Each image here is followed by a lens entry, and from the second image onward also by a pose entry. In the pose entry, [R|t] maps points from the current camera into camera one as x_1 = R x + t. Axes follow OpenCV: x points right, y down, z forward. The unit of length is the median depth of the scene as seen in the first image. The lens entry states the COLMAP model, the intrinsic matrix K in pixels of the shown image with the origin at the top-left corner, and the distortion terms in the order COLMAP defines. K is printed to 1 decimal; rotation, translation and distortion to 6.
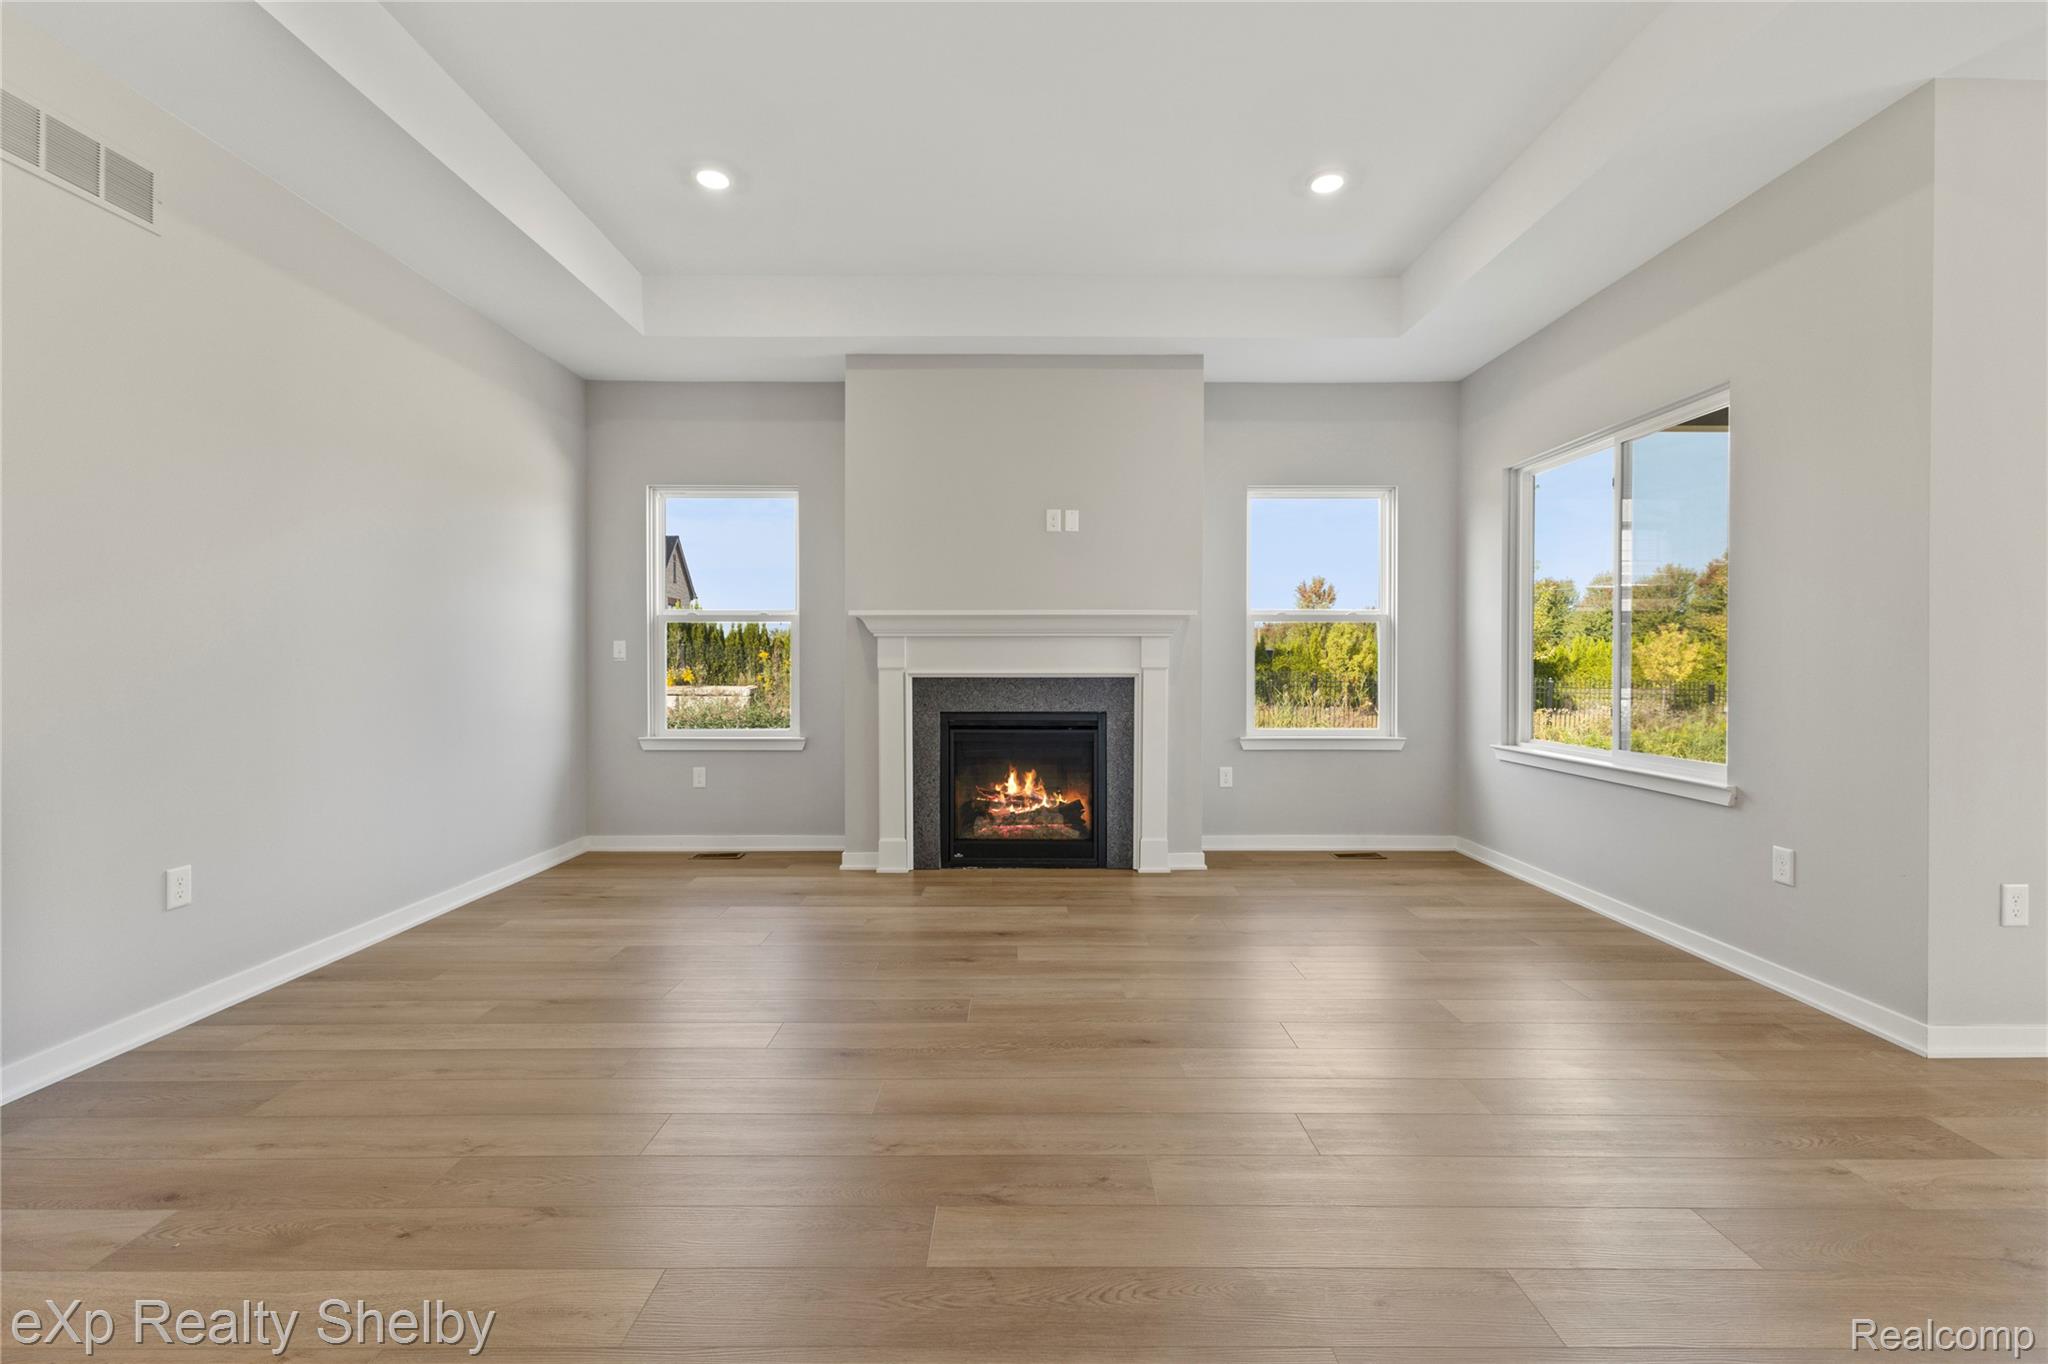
lens RADIAL K [[879.9, 0, 1024.6], [0, 879.9, 662.7], [0, 0, 1]] dist [0.006818, -0.000711]
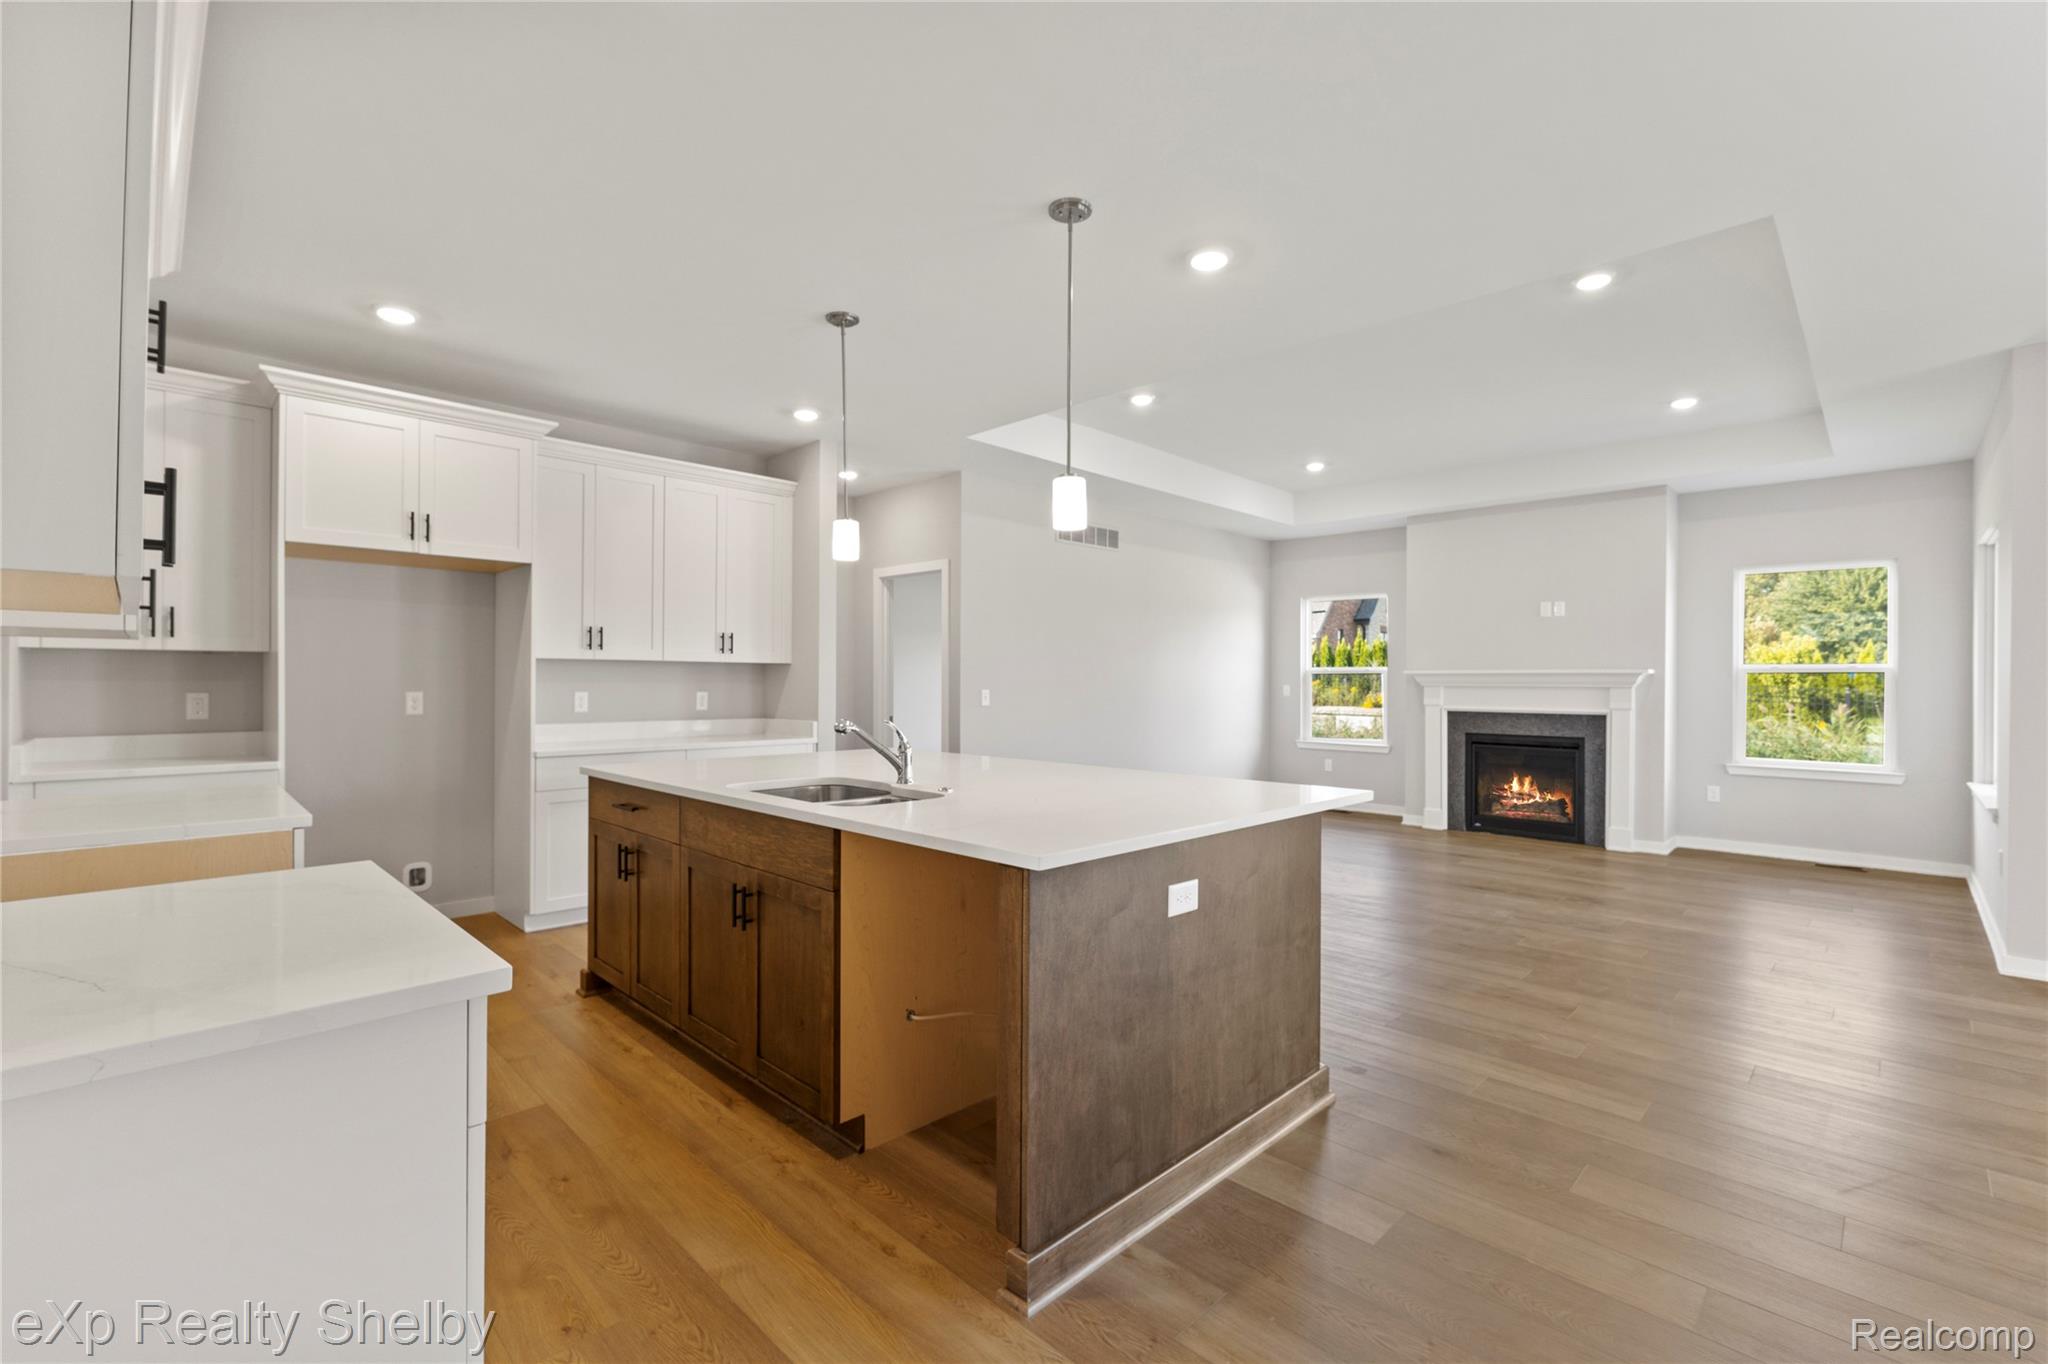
lens RADIAL K [[879.9, 0, 1041.8], [0, 879.9, 674.3], [0, 0, 1]] dist [0.006818, -0.000711]
pose [[0.715963, -0.002115, -0.698136, 0.470592], [-0.004393, 0.999962, -0.007535, -0.035216], [0.698125, 0.008462, 0.715926, -0.681381]]
